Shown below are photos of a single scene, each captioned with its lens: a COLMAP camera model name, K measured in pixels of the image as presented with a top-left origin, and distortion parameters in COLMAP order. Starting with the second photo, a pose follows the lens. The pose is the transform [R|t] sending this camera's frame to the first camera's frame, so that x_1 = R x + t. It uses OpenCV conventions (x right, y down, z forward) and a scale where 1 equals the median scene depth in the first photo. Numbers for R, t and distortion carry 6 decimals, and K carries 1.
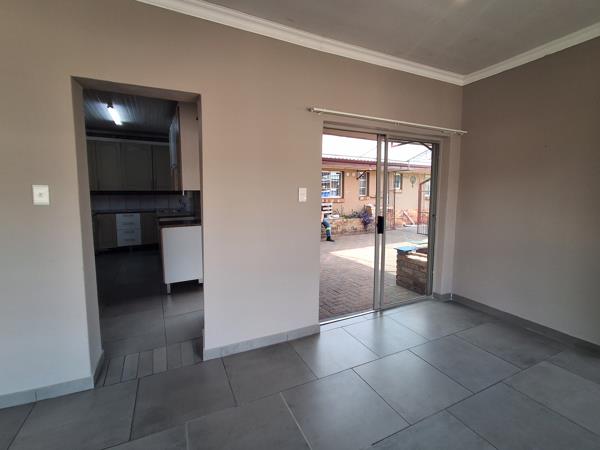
lens RADIAL K [[302.0, 0, 316.6], [0, 302.0, 225.0], [0, 0, 1]] dist [0.018337, 0.000269]
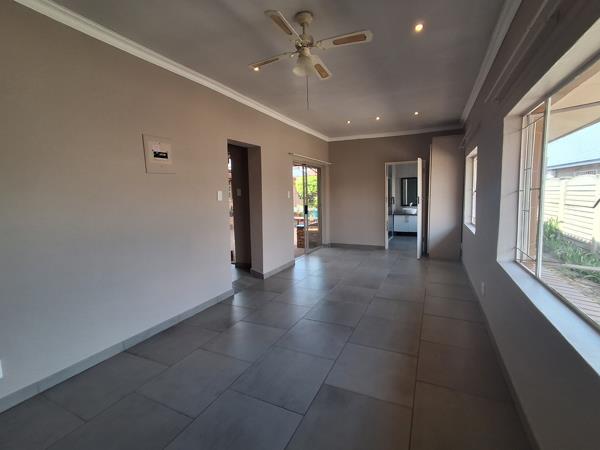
lens RADIAL K [[271.5, 0, 302.7], [0, 271.5, 218.3], [0, 0, 1]] dist [0.011147, -0.000001]
pose [[0.821218, -0.065135, 0.566885, -0.733928], [0.077669, 0.996977, 0.002037, 0.045325], [-0.565304, 0.042357, 0.823794, -0.398527]]
